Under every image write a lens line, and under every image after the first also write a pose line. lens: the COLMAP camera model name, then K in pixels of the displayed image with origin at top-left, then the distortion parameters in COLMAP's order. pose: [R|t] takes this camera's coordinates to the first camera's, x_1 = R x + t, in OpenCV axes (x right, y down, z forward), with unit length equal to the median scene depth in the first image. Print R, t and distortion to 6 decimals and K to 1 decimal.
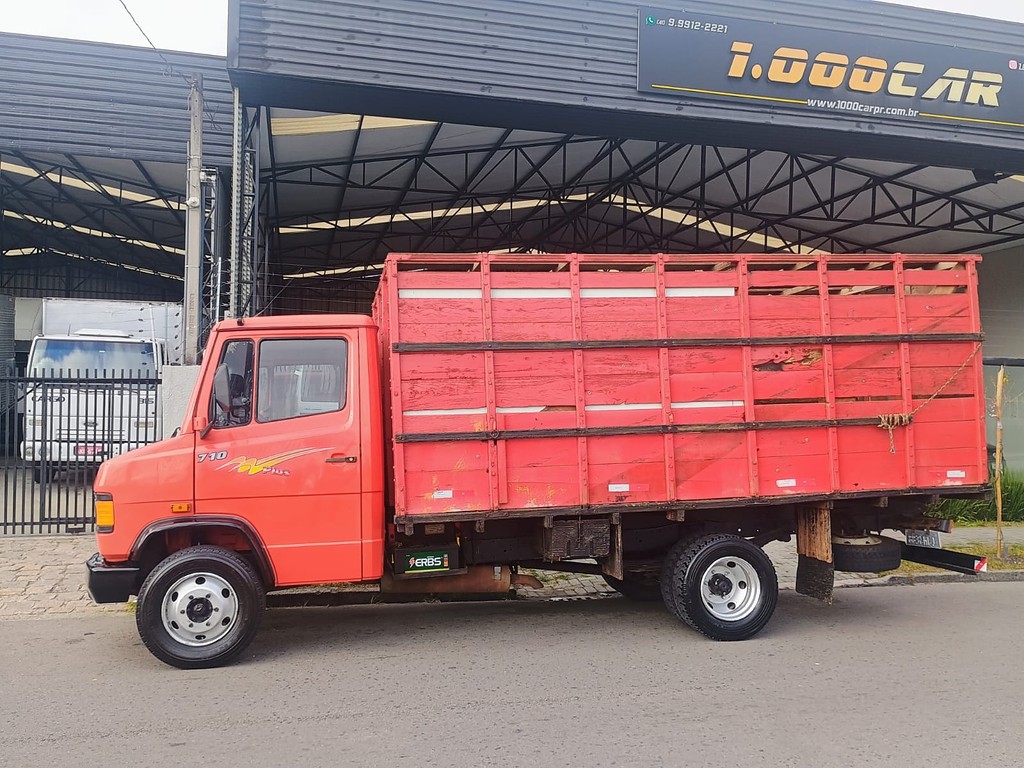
lens RADIAL K [[890.6, 0, 512.0], [0, 890.6, 384.0], [0, 0, 1]] dist [0.064475, -0.094056]
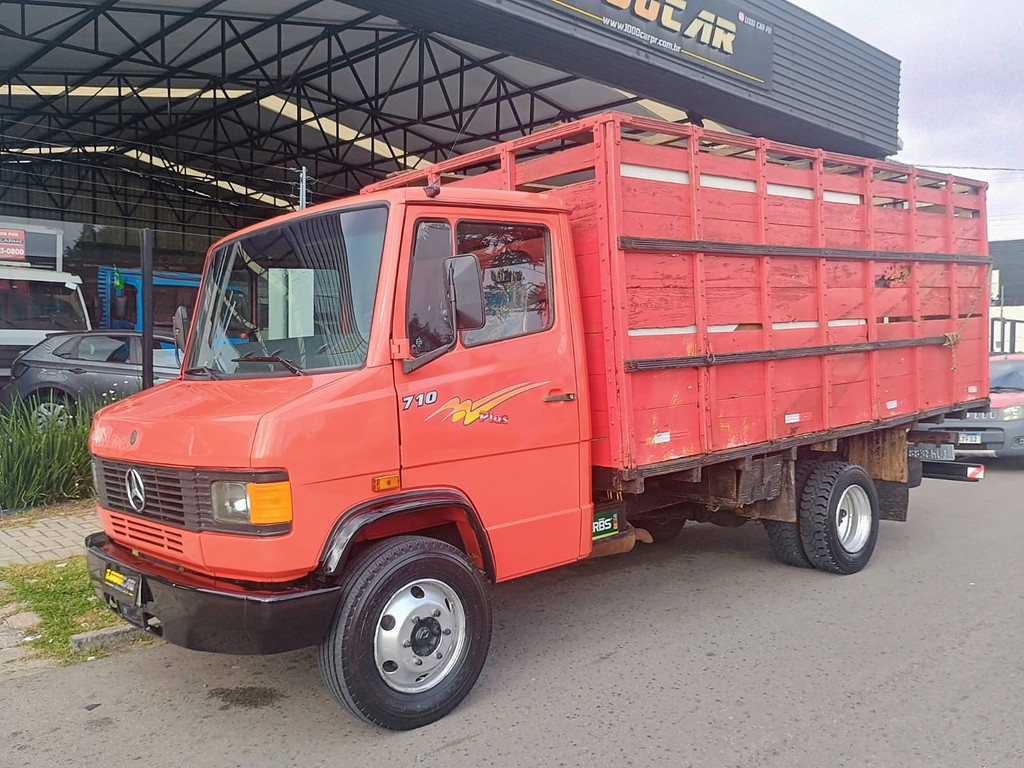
lens RADIAL K [[896.5, 0, 526.2], [0, 896.5, 381.8], [0, 0, 1]] dist [0.065785, -0.108452]
pose [[0.866604, -0.030460, 0.498065, -0.531263], [-0.006271, 0.997392, 0.071908, 0.018924], [-0.498956, -0.065439, 0.864153, 0.366013]]
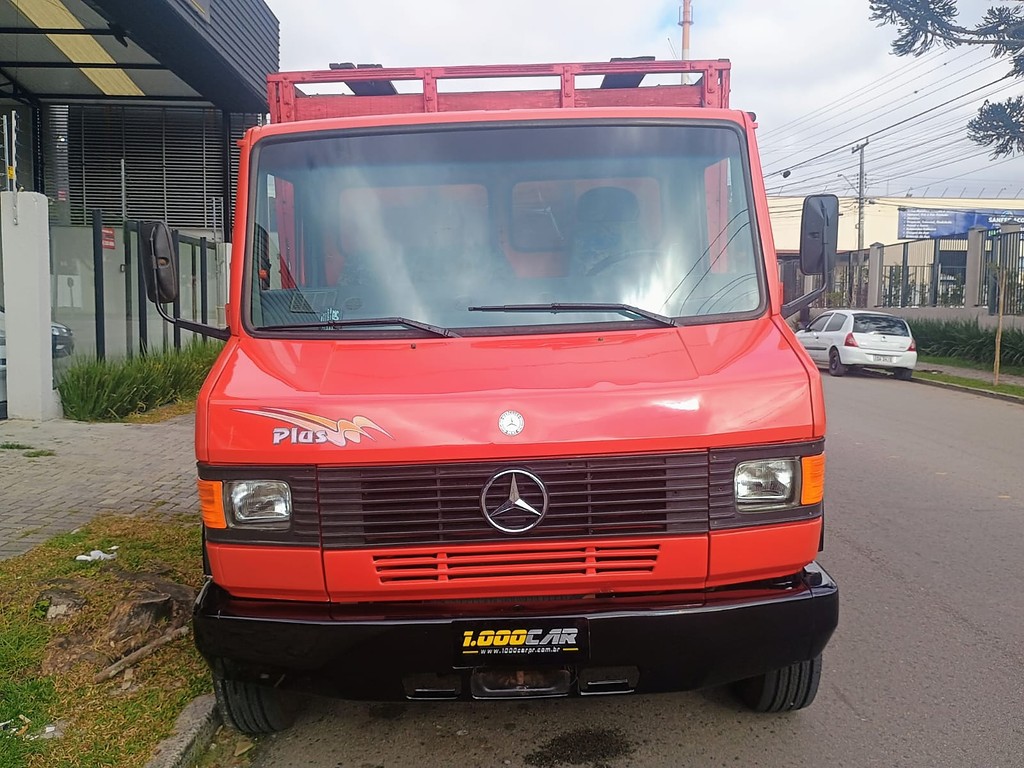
lens RADIAL K [[890.6, 0, 512.0], [0, 890.6, 384.0], [0, 0, 1]] dist [0.064475, -0.094056]
pose [[0.220139, -0.101643, 0.970158, -0.828659], [-0.025264, 0.993629, 0.109834, 0.038878], [-0.975141, -0.048689, 0.216169, 0.907282]]
